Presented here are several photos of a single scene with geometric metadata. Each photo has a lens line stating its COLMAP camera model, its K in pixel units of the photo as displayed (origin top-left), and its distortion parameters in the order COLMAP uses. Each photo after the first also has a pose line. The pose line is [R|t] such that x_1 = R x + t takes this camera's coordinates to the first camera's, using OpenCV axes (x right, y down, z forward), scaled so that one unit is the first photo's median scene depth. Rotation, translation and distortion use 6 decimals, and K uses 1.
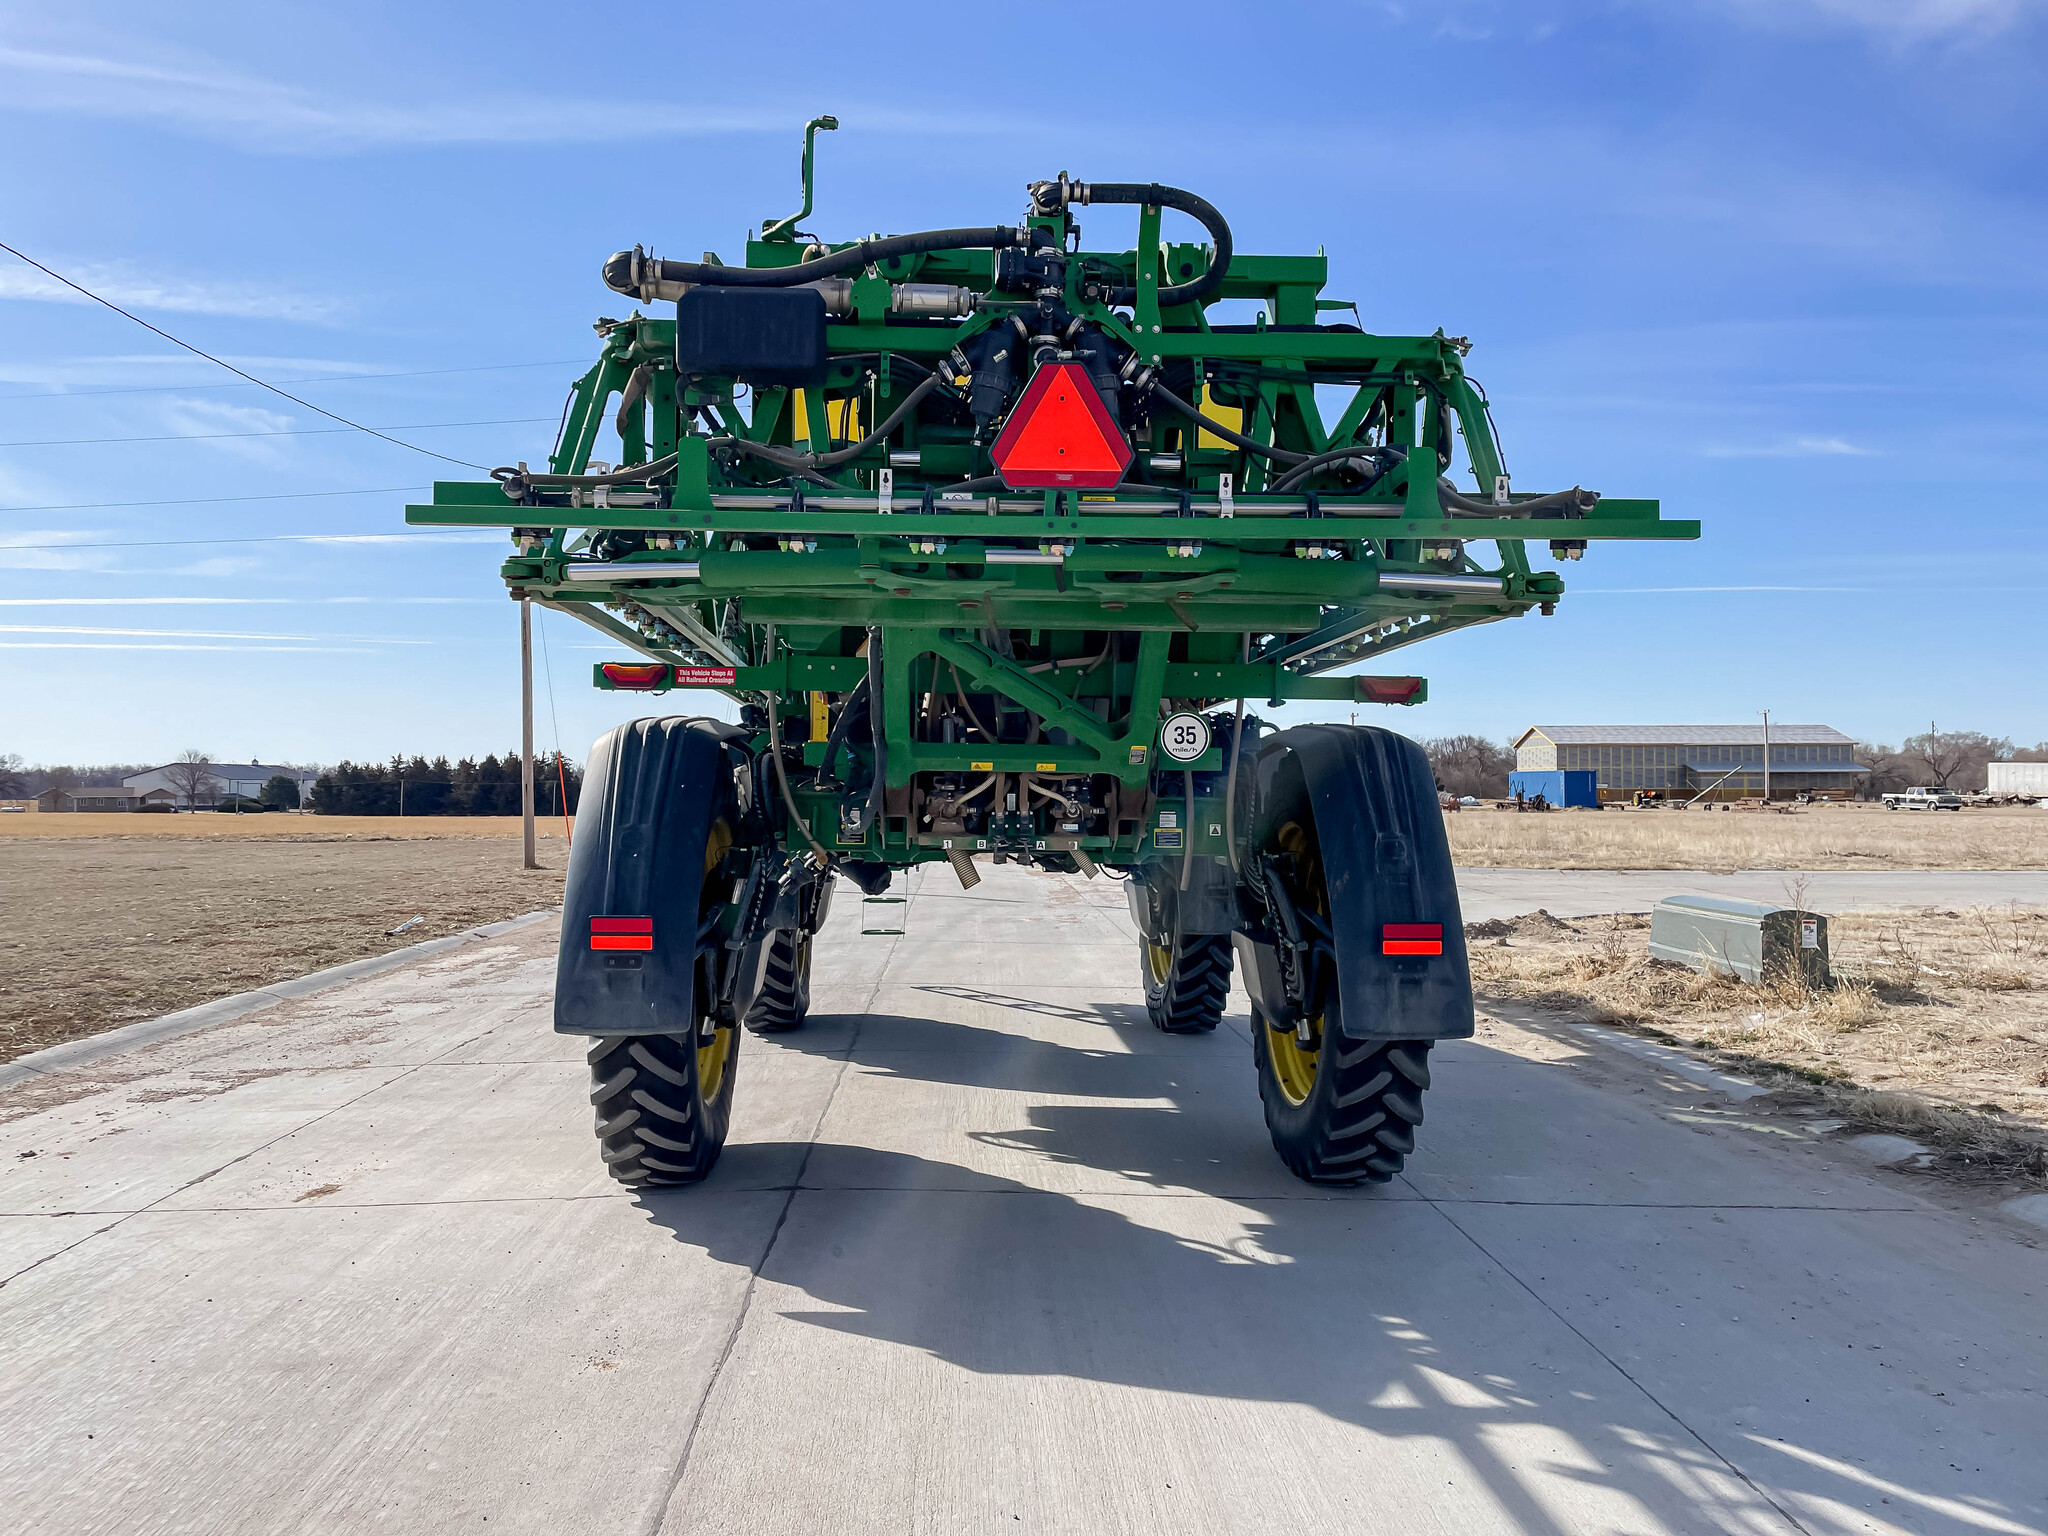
lens RADIAL K [[1553.1, 0, 1009.0], [0, 1553.1, 772.3], [0, 0, 1]] dist [0.078520, -0.091737]
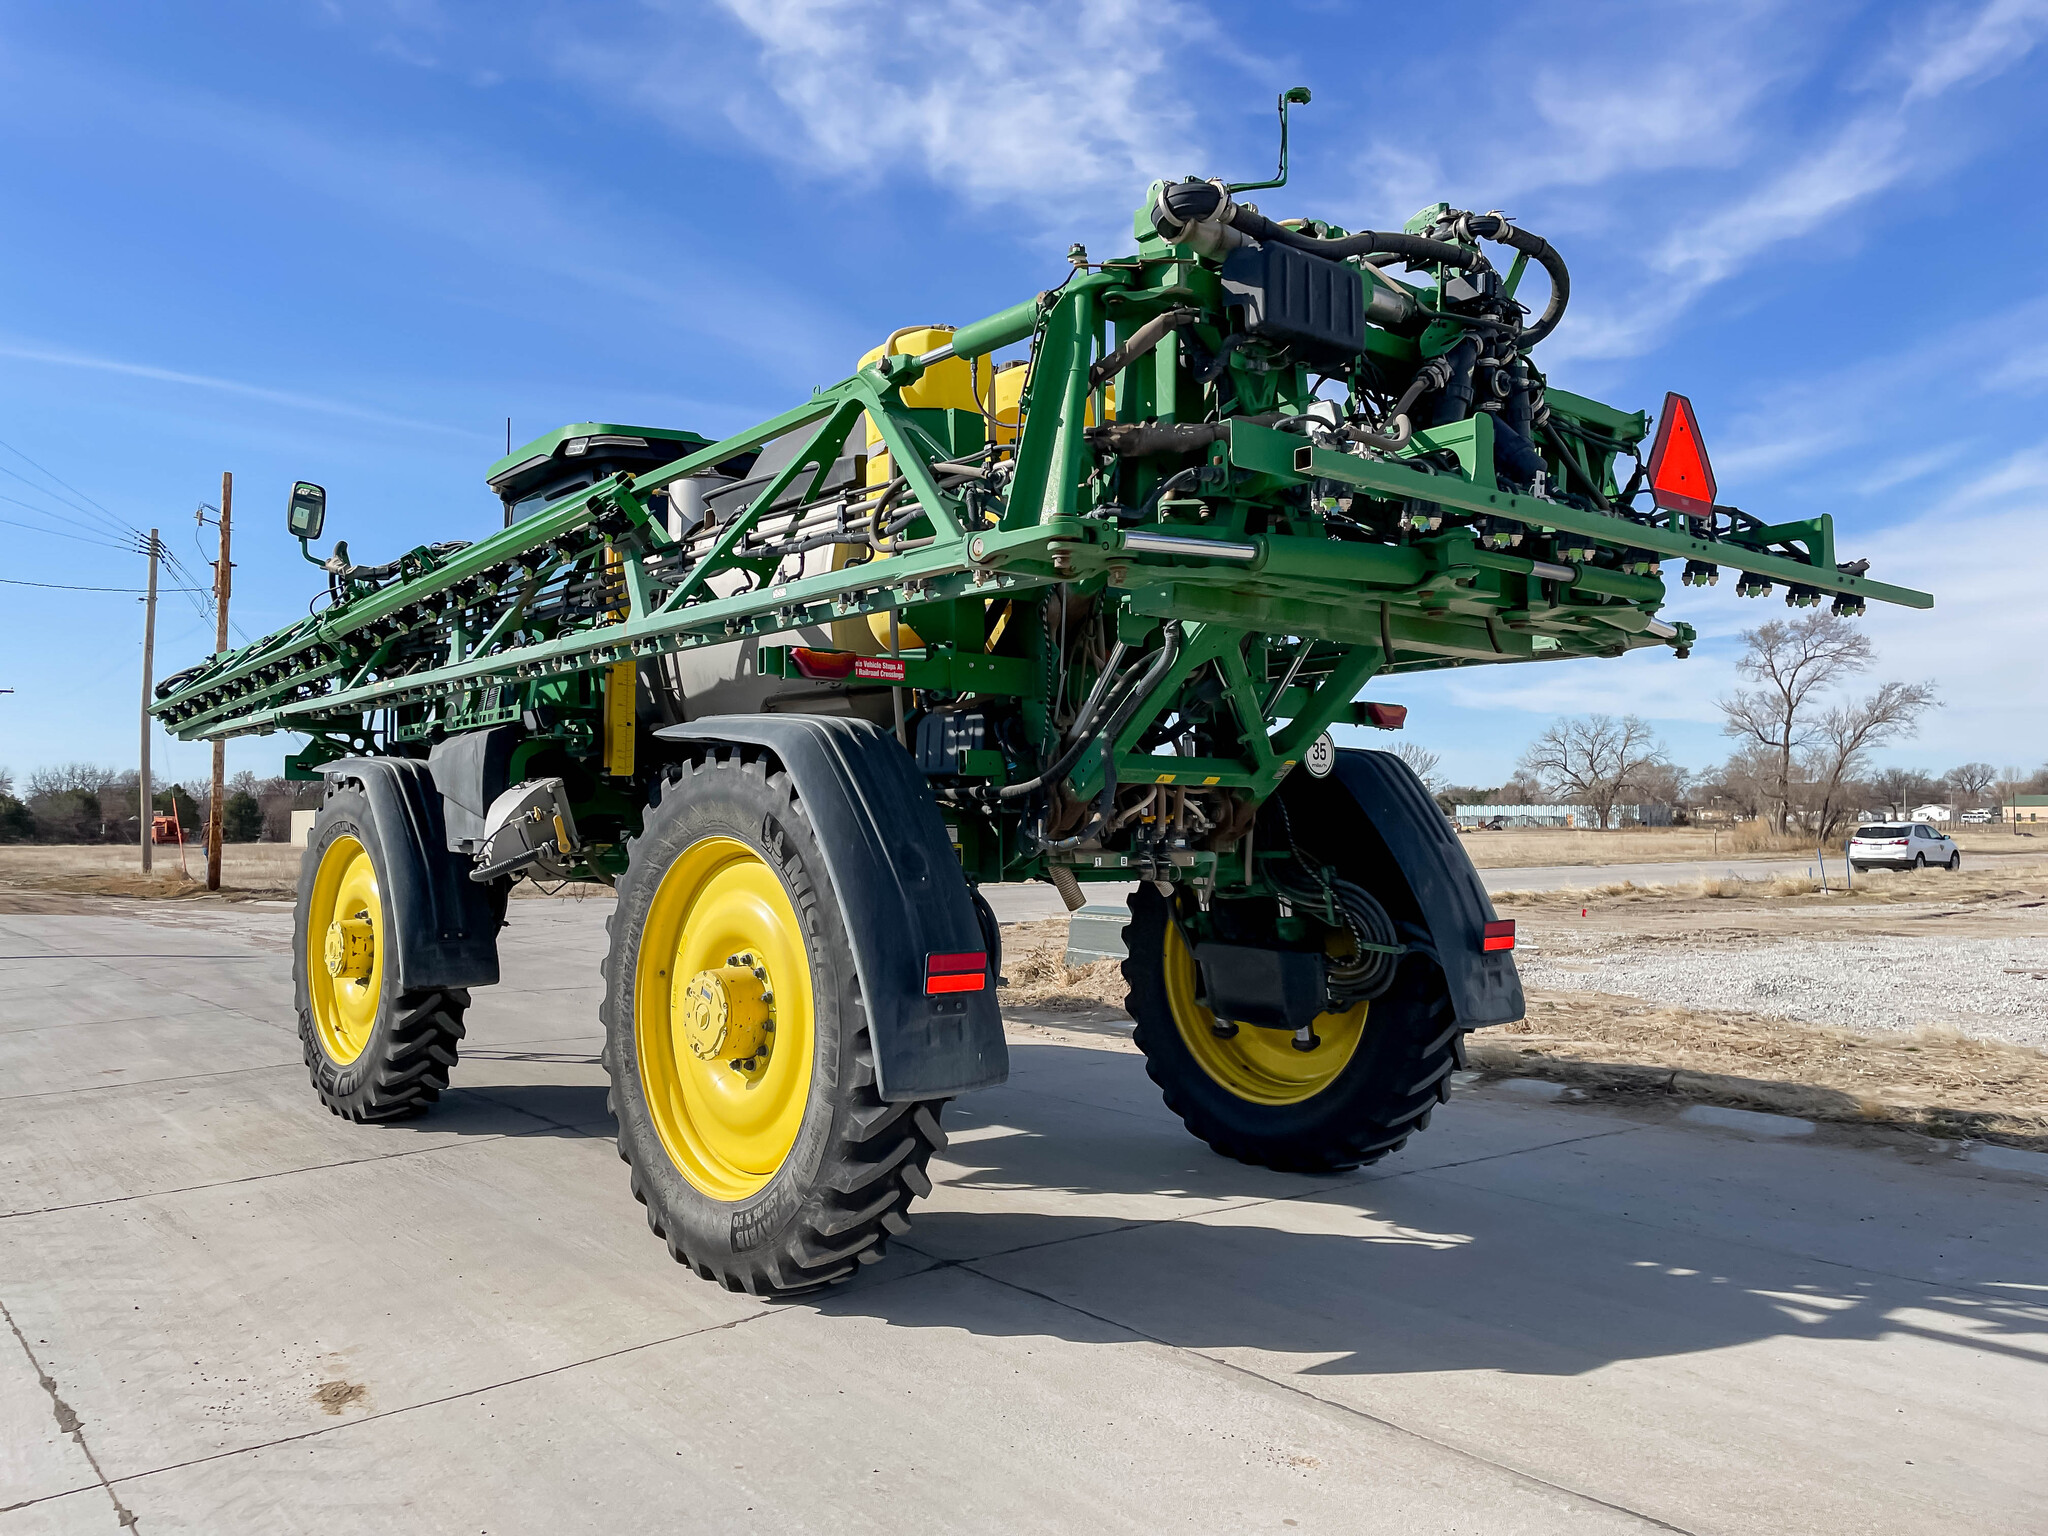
lens RADIAL K [[1553.1, 0, 1009.0], [0, 1553.1, 772.3], [0, 0, 1]] dist [0.078520, -0.091737]
pose [[0.794967, 0.012591, 0.606522, -0.683760], [0.001782, 0.999732, -0.023088, 0.012967], [-0.606650, 0.019435, 0.794731, 0.298370]]
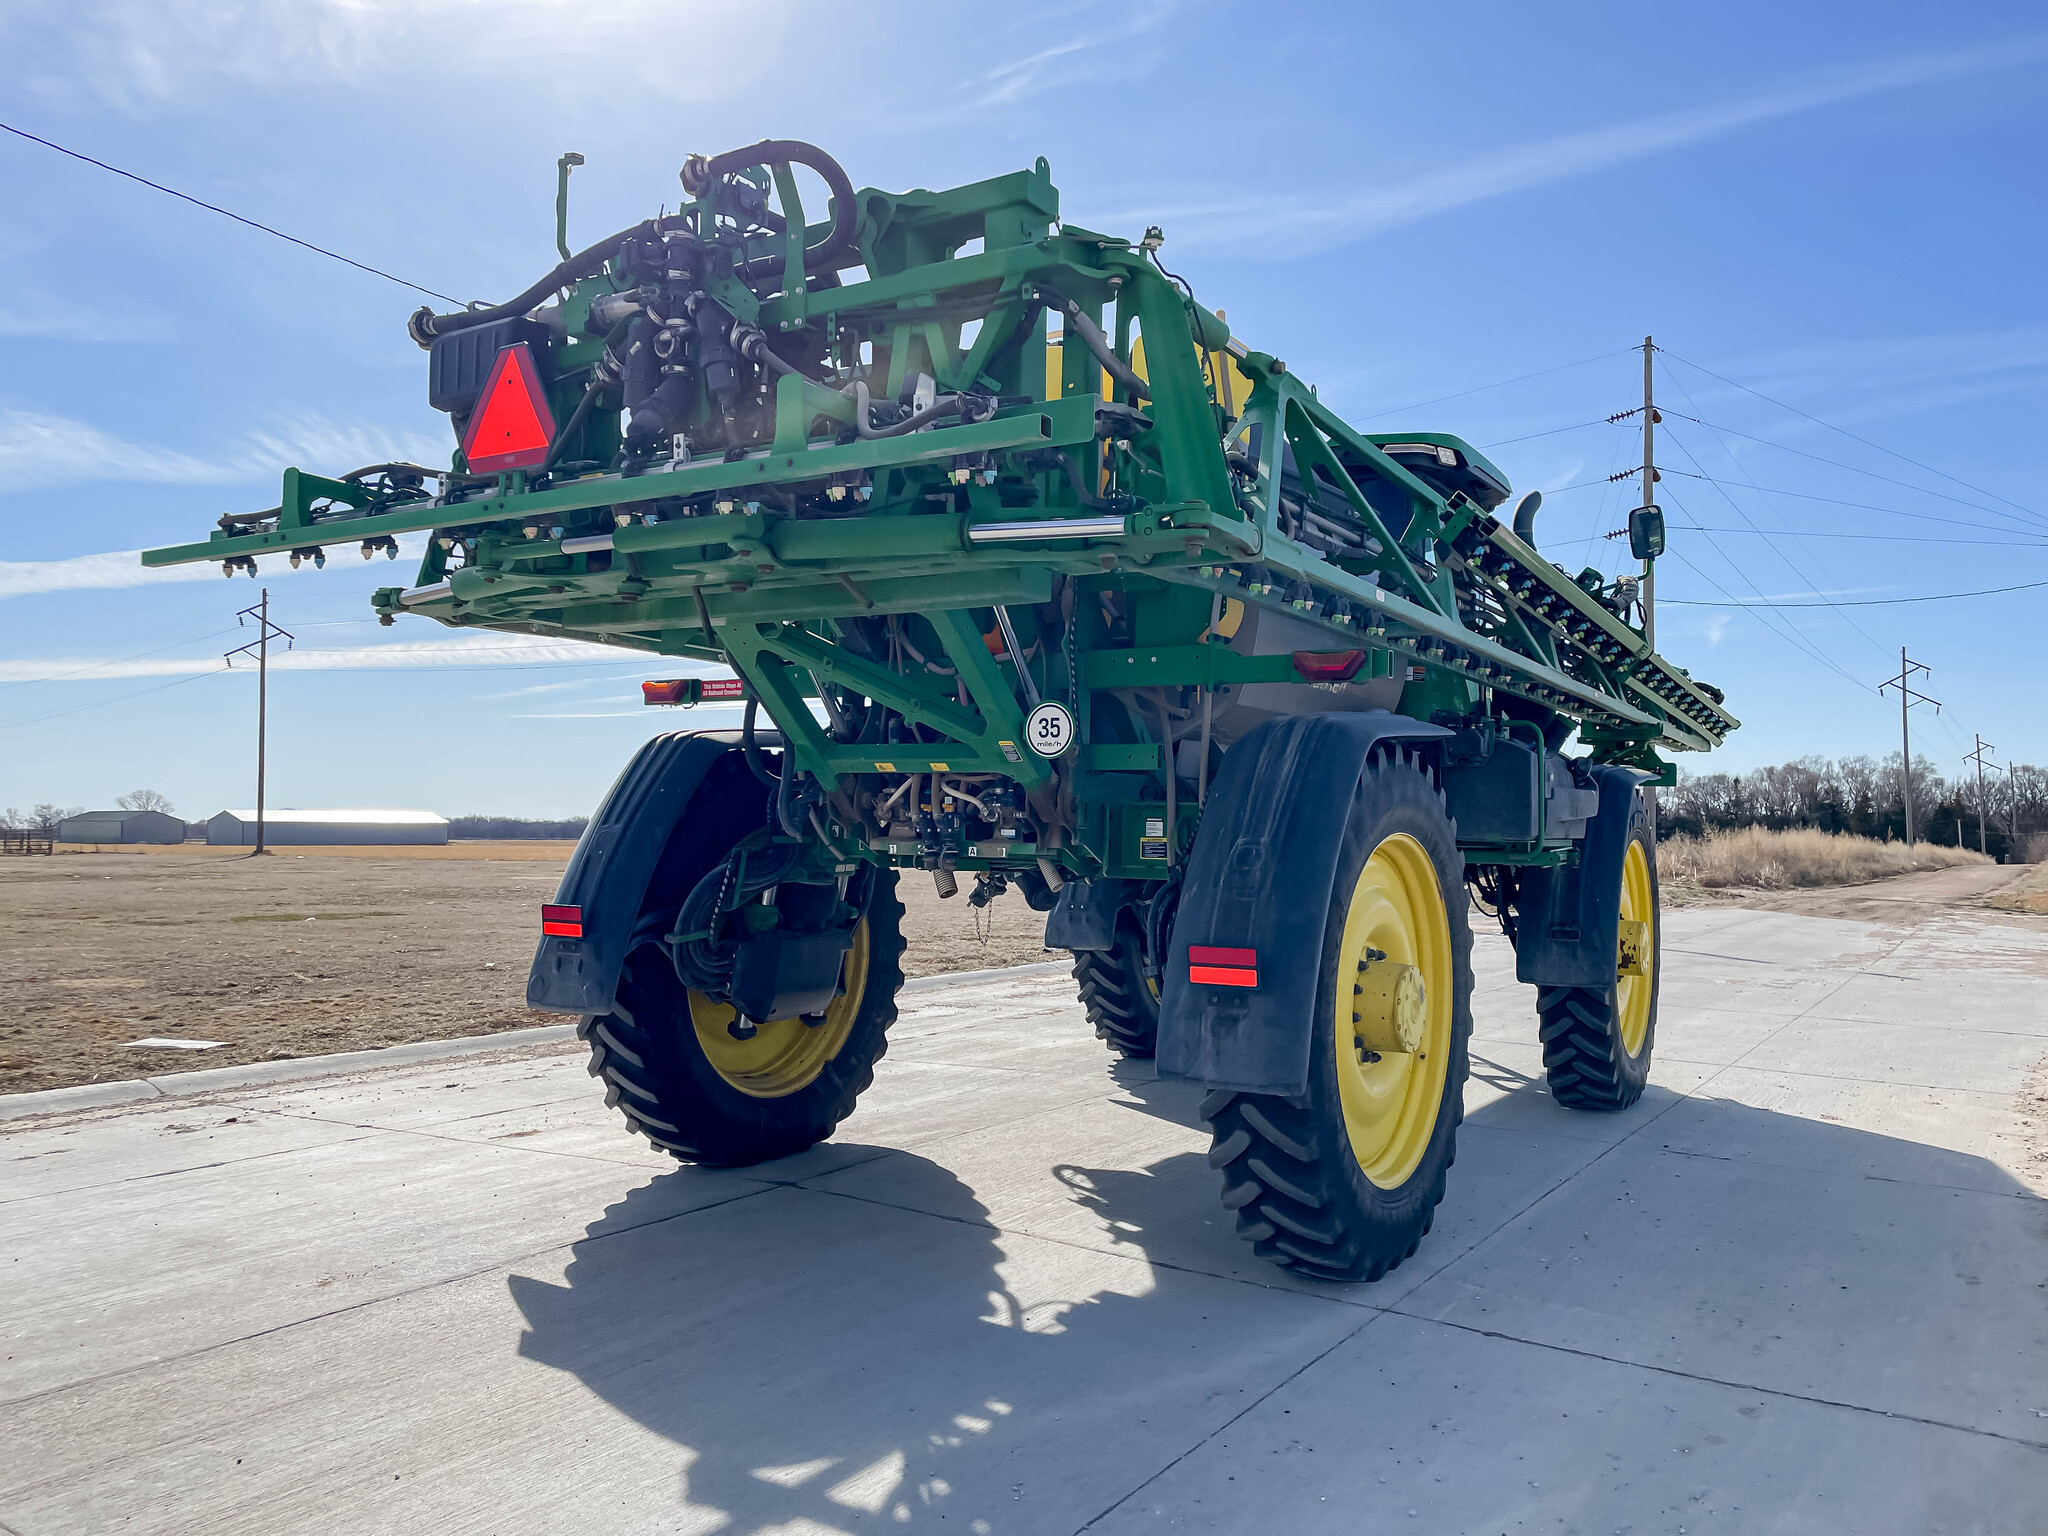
lens RADIAL K [[1553.1, 0, 1009.0], [0, 1553.1, 772.3], [0, 0, 1]] dist [0.078520, -0.091737]
pose [[0.816204, -0.015846, -0.577546, 0.610808], [-0.002619, 0.999512, -0.031125, 0.029692], [0.577758, 0.026917, 0.815765, 0.256743]]
